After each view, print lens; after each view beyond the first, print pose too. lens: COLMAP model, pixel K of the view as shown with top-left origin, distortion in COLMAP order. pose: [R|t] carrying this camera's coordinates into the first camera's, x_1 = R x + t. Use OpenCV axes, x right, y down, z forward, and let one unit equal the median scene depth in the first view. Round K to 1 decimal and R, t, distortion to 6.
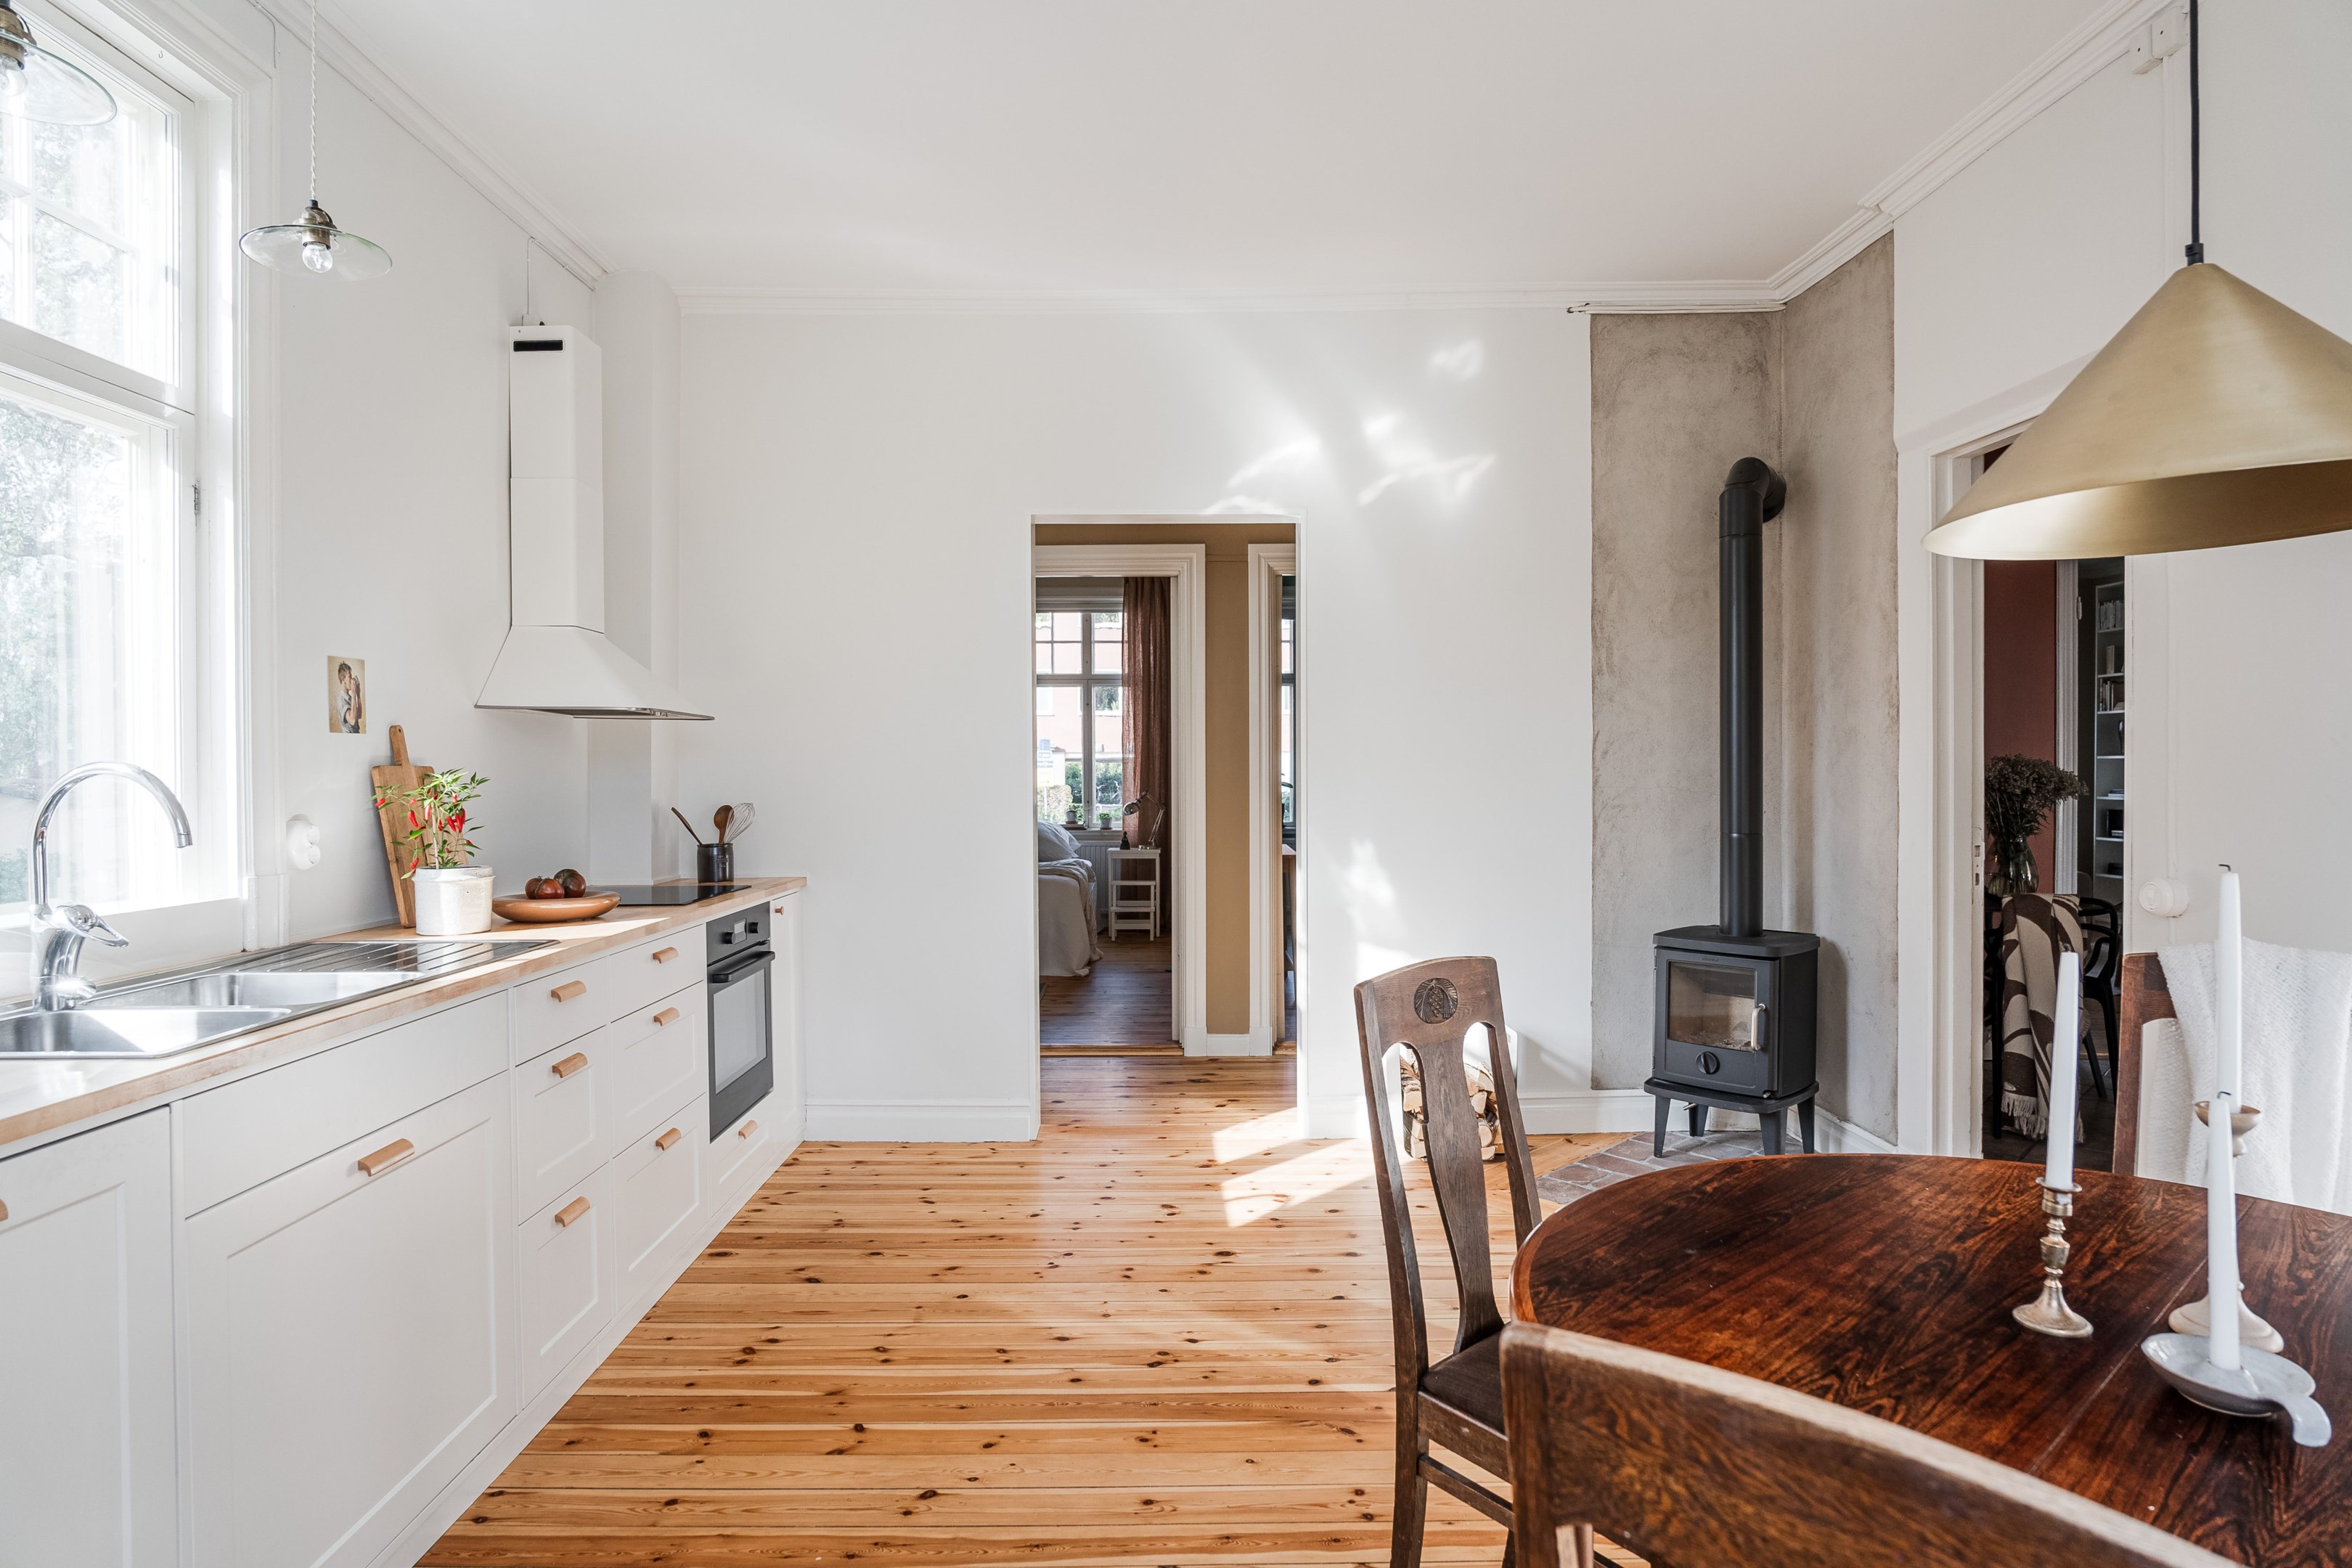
lens RADIAL K [[1278.4, 0, 1186.7], [0, 1278.4, 780.9], [0, 0, 1]] dist [-0.027719, 0.007433]
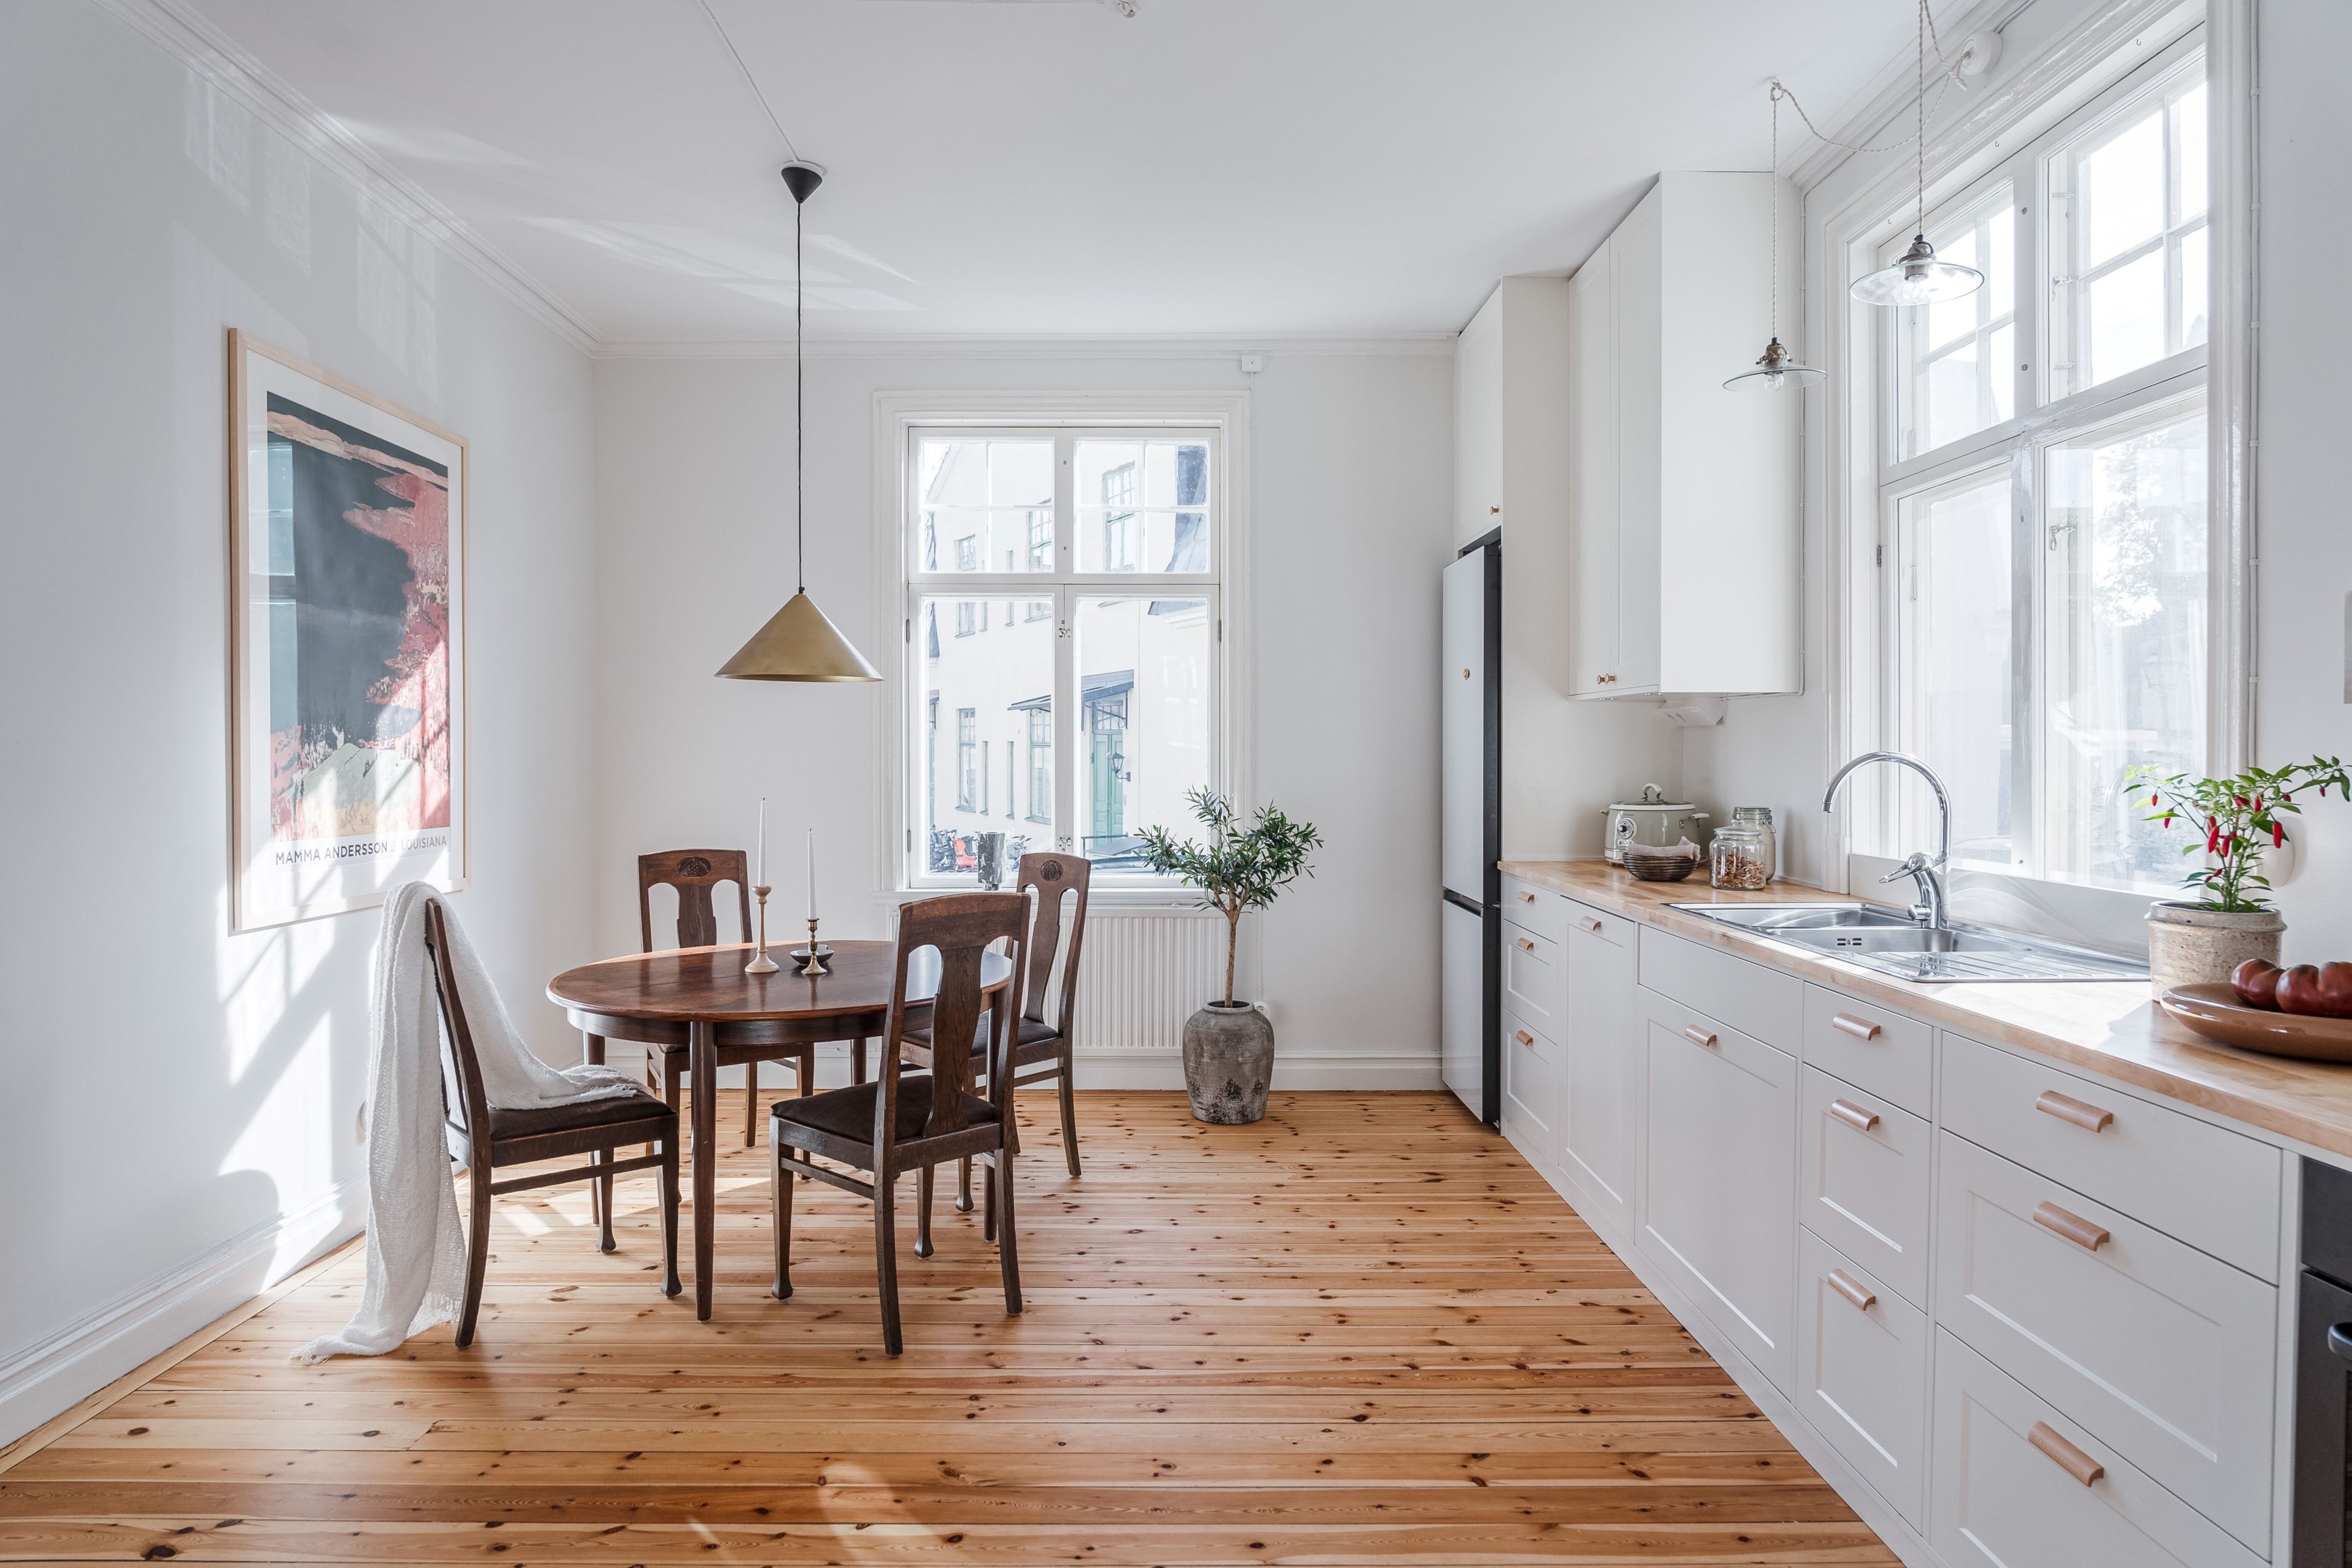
lens RADIAL K [[1278.4, 0, 1153.3], [0, 1278.4, 789.8], [0, 0, 1]] dist [-0.027719, 0.007433]
pose [[-0.999691, 0.006101, 0.024080, -0.042543], [0.006939, 0.999367, 0.034879, -0.019346], [-0.023852, 0.035036, -0.999101, 1.672687]]
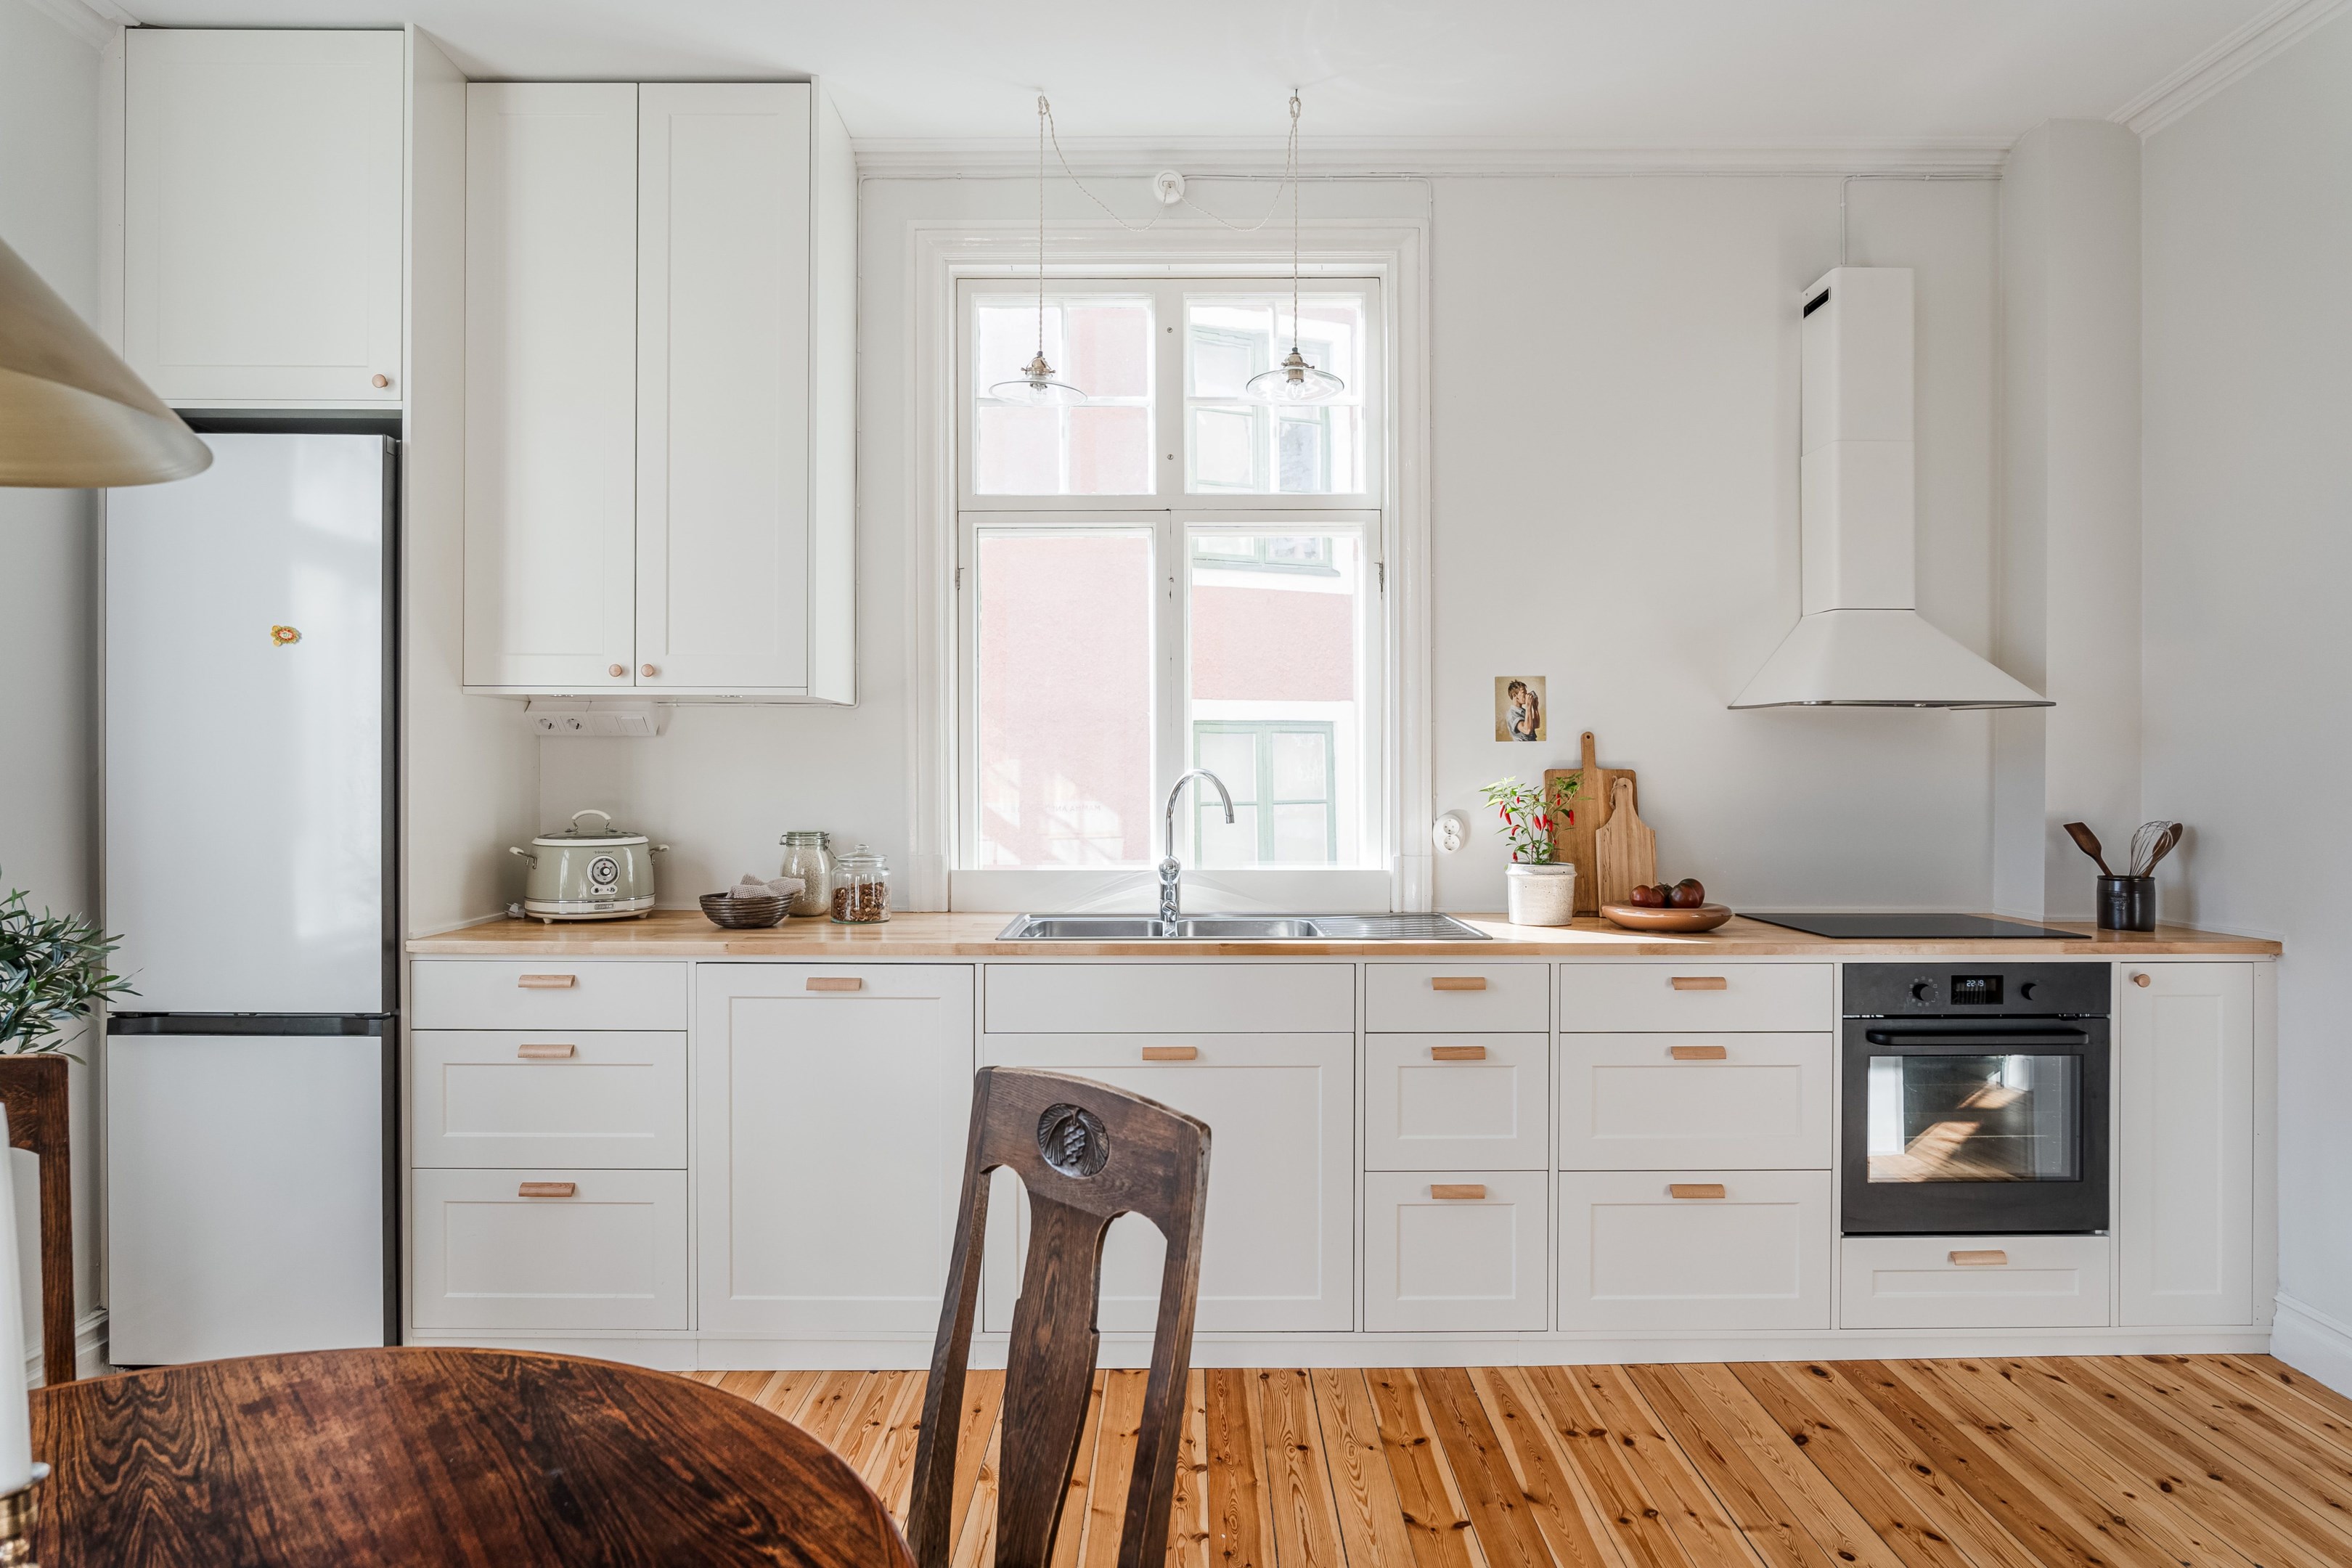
lens RADIAL K [[1373.0, 0, 1169.6], [0, 1373.0, 777.1], [0, 0, 1]] dist [-0.017115, 0.004148]
pose [[-0.029934, 0.009034, -0.999511, 0.608839], [-0.006311, 0.999938, 0.009227, -0.014717], [0.999532, 0.006584, -0.029875, 0.723482]]
